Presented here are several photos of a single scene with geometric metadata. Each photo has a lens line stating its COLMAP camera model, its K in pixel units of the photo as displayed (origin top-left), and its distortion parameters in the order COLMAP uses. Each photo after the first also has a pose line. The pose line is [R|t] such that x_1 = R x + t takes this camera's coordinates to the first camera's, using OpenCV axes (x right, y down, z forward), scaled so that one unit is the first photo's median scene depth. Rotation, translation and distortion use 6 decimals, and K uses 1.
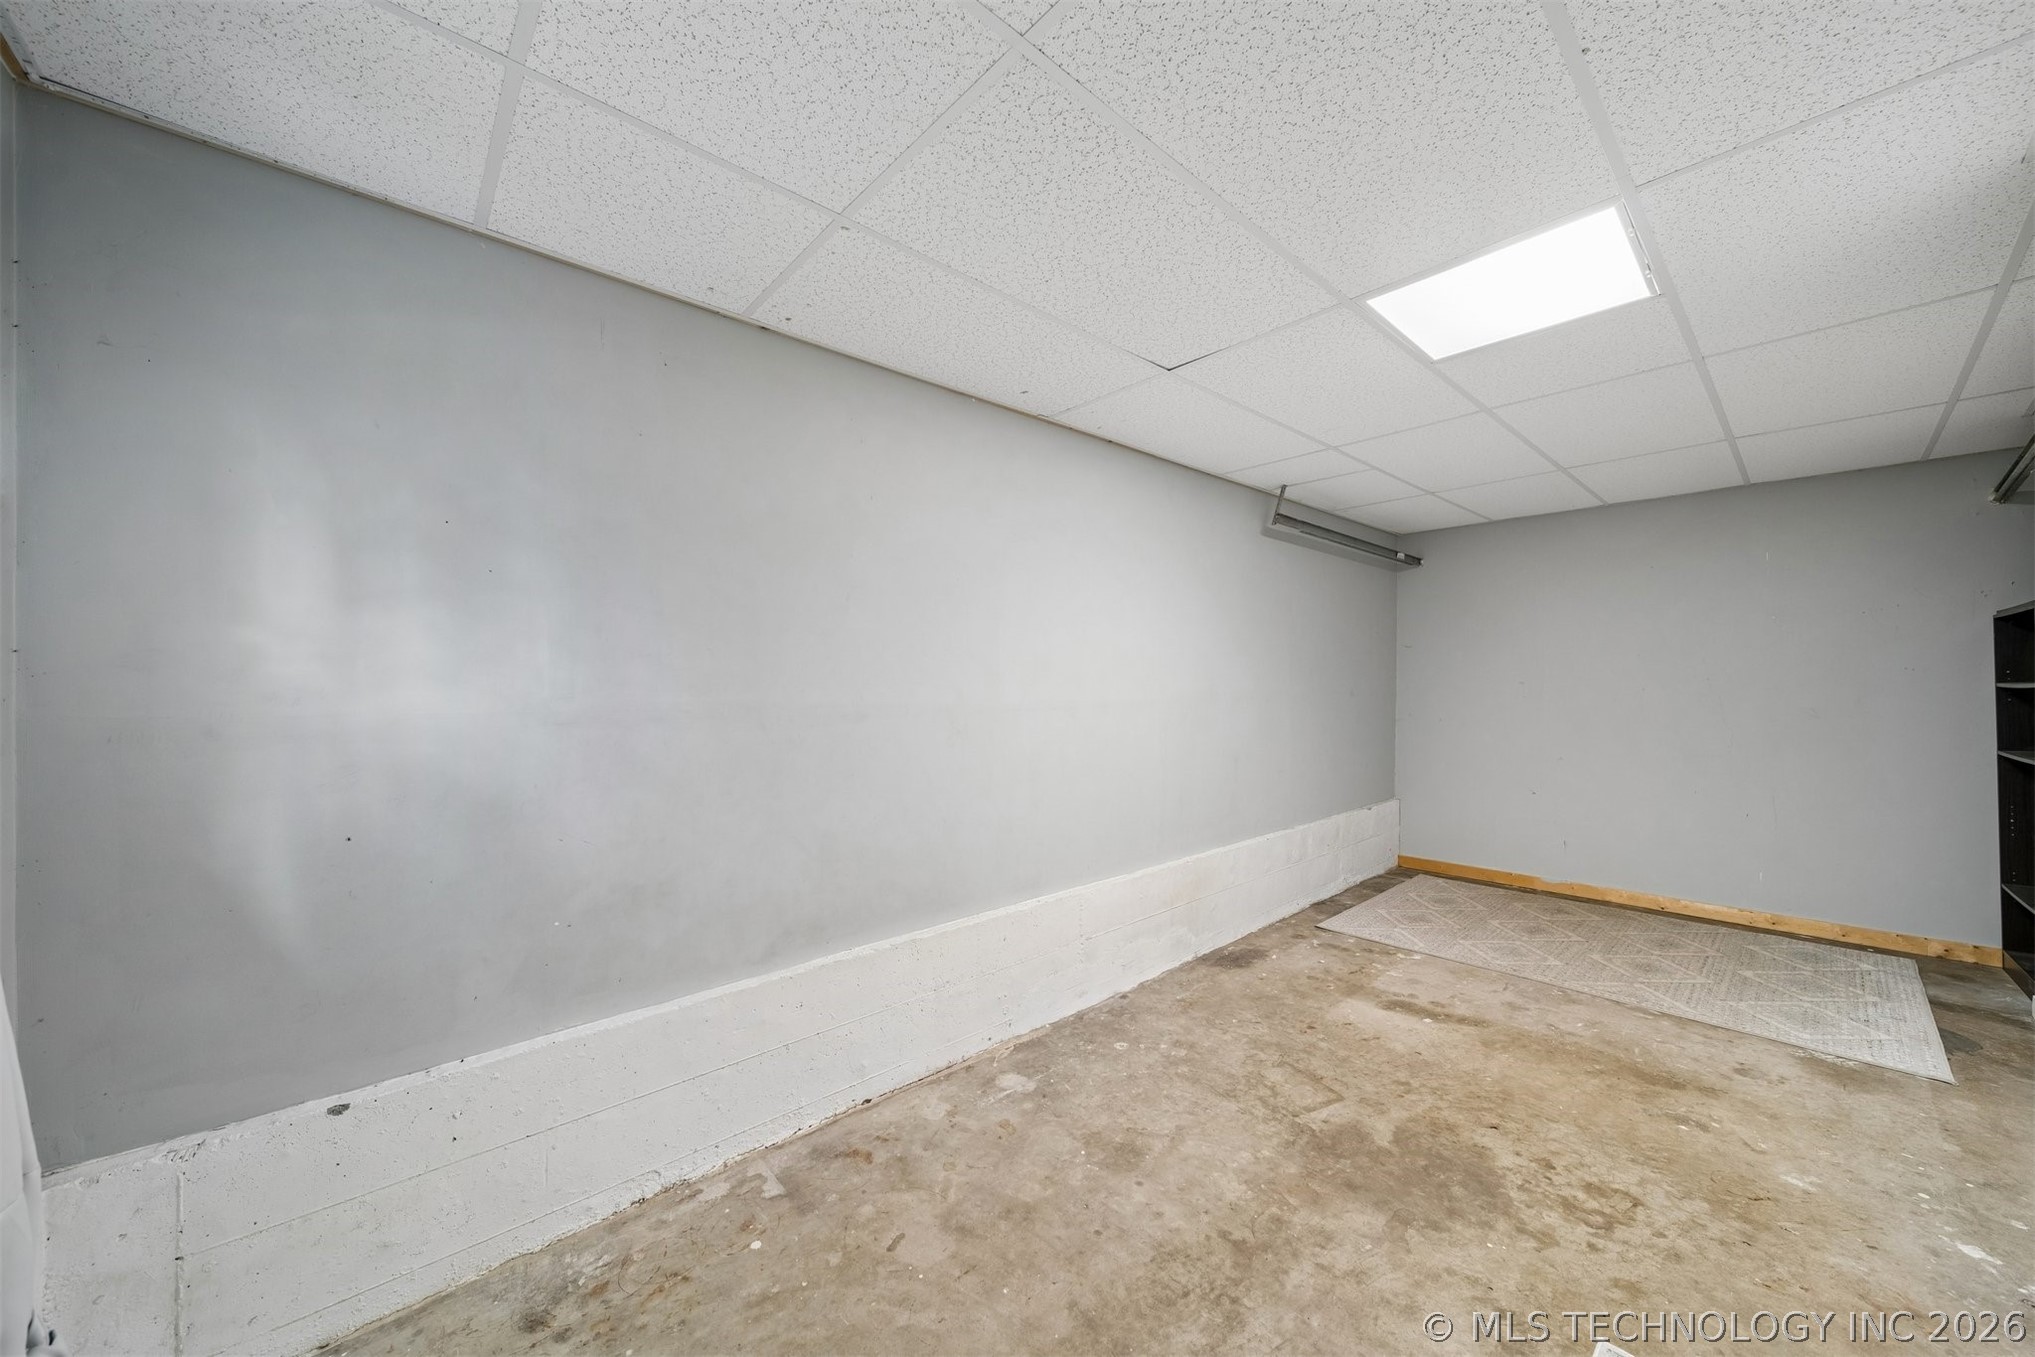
lens RADIAL K [[736.2, 0, 1019.0], [0, 736.2, 682.9], [0, 0, 1]] dist [-0.000647, -0.000034]
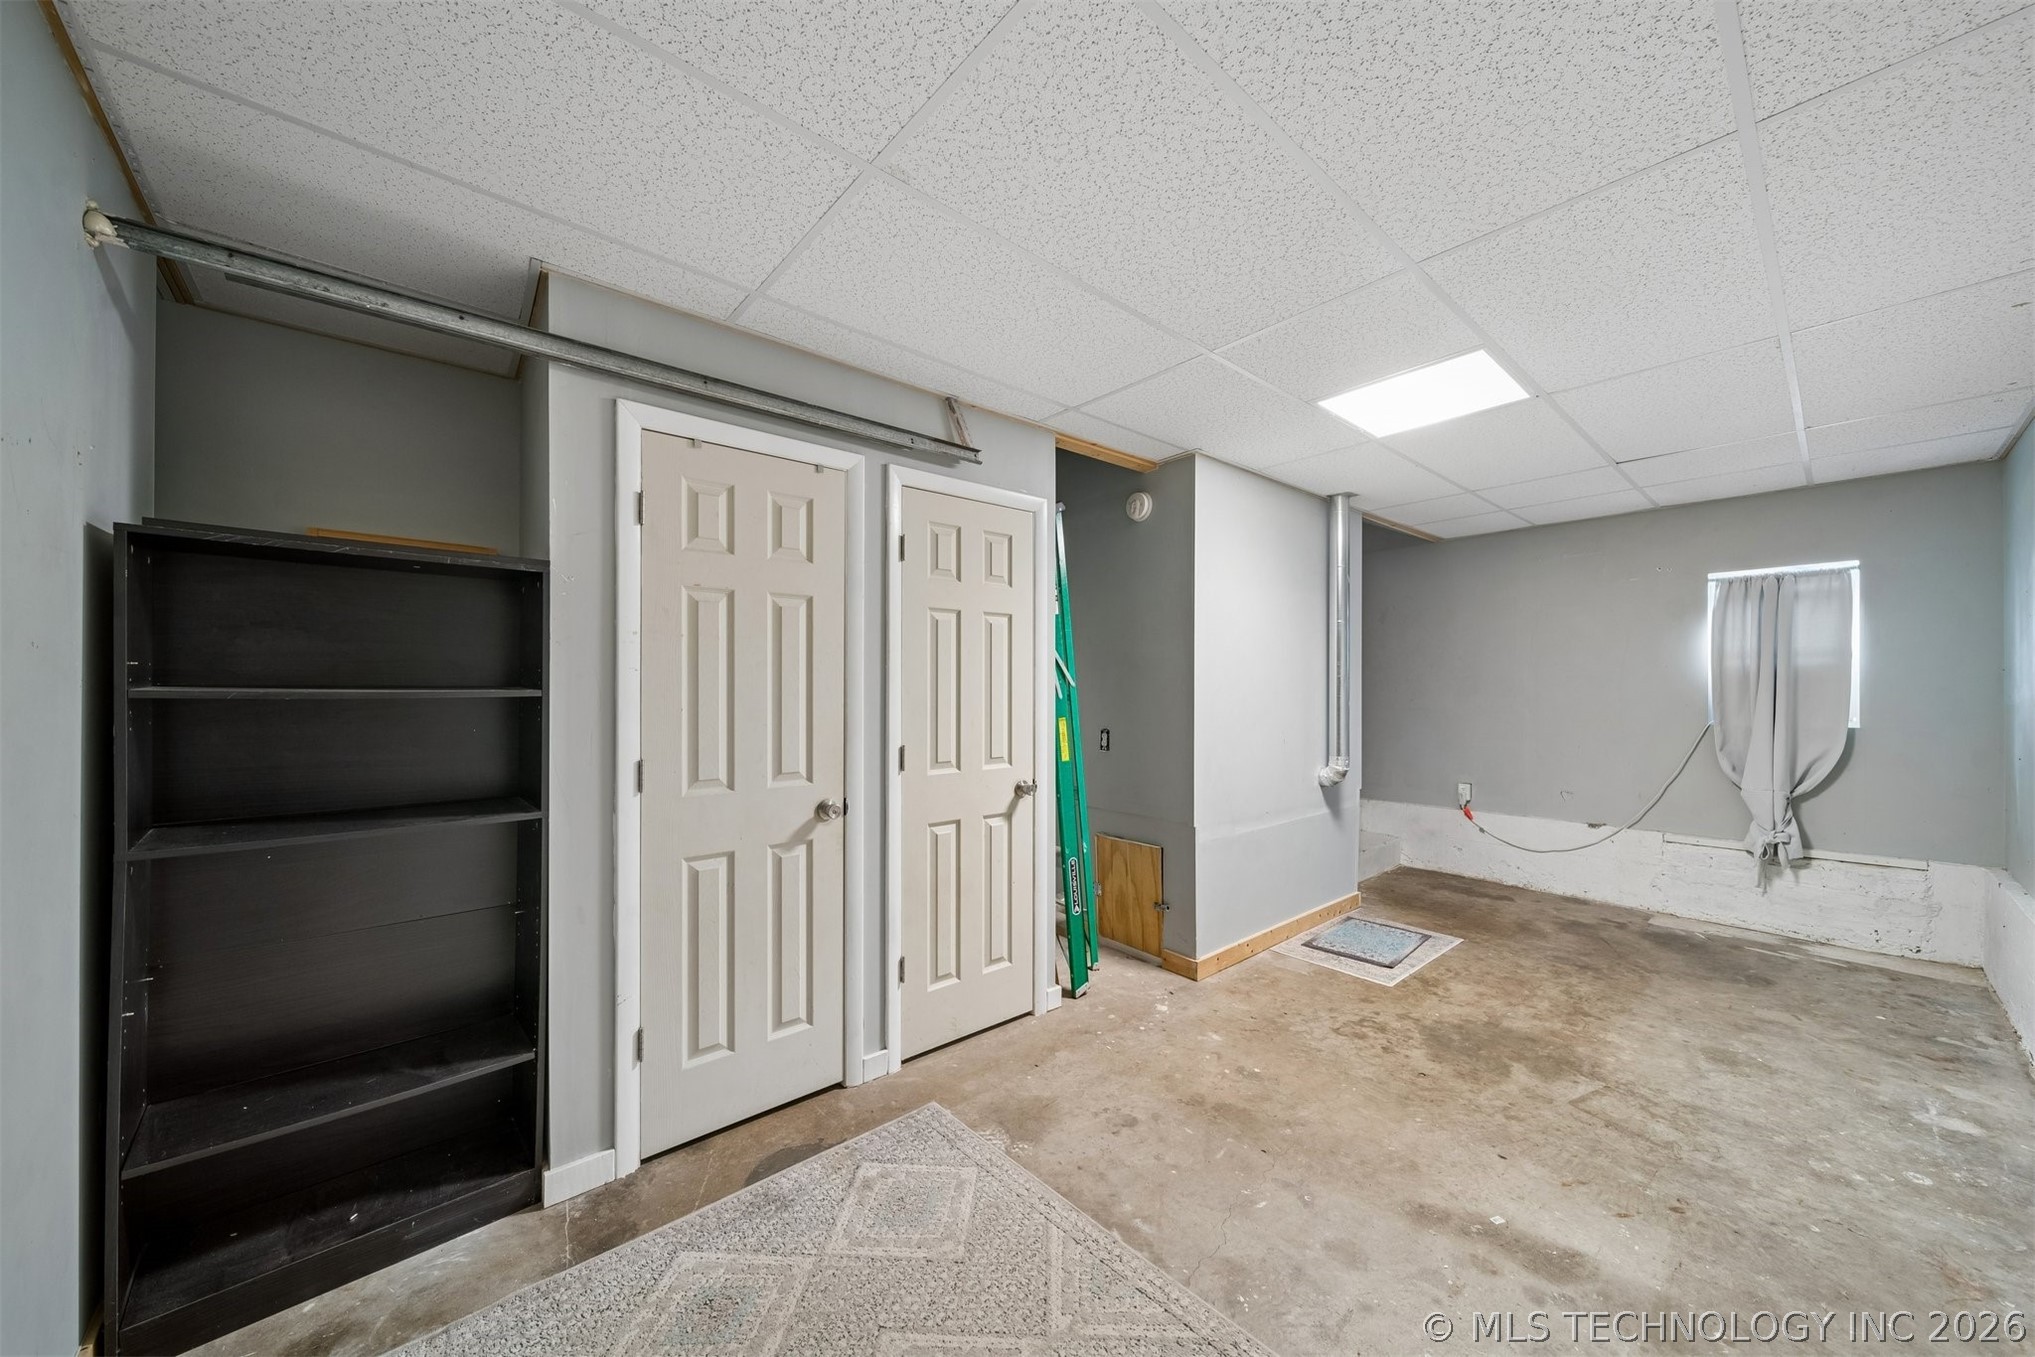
lens RADIAL K [[736.2, 0, 1017.3], [0, 736.2, 686.7], [0, 0, 1]] dist [-0.000647, -0.000034]
pose [[-0.999895, 0.008309, 0.011895, 1.259979], [0.008234, 0.999946, -0.006261, 0.007766], [-0.011946, -0.006162, -0.999910, 2.160771]]
